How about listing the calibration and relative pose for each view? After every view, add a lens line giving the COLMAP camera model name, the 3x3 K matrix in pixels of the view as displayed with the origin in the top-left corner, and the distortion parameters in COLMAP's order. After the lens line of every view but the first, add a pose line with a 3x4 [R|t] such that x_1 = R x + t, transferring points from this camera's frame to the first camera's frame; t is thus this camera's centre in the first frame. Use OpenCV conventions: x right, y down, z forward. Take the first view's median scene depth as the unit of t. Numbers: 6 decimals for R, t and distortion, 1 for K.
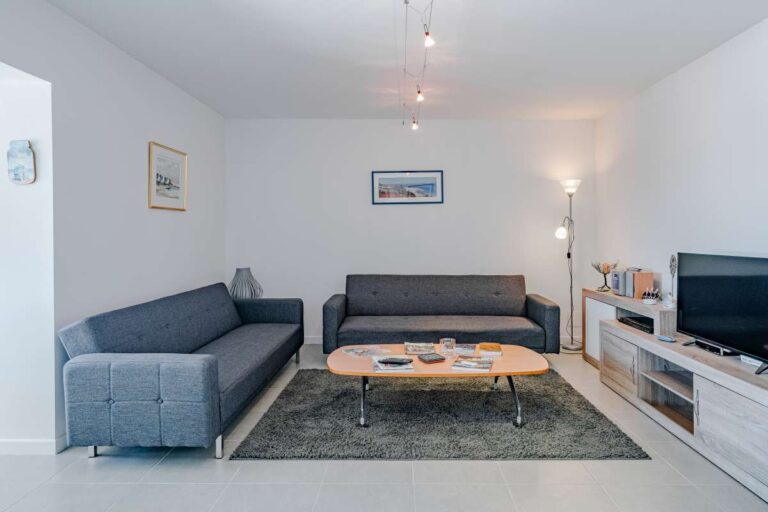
lens RADIAL K [[433.6, 0, 383.2], [0, 433.6, 252.6], [0, 0, 1]] dist [-0.002242, 0.011421]
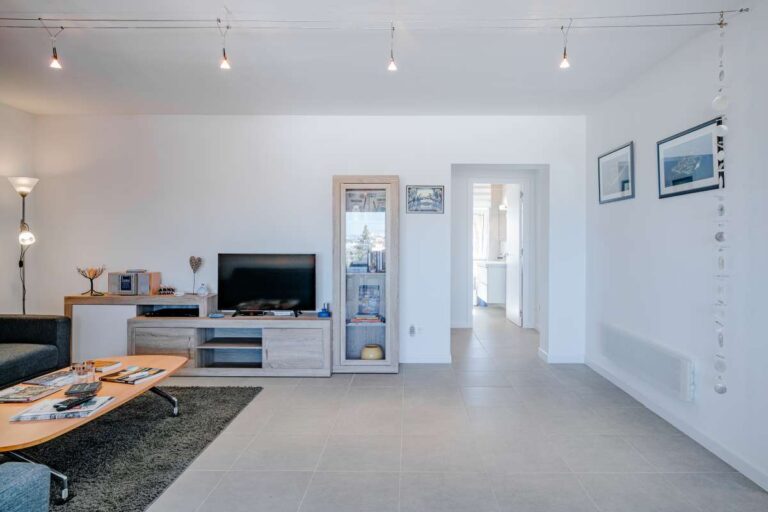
lens RADIAL K [[433.6, 0, 383.2], [0, 433.6, 252.6], [0, 0, 1]] dist [-0.002242, 0.011421]
pose [[0.040374, -0.007257, 0.999158, -0.473405], [0.035444, 0.999355, 0.005826, 0.005214], [-0.998556, 0.035179, 0.040605, 0.276687]]
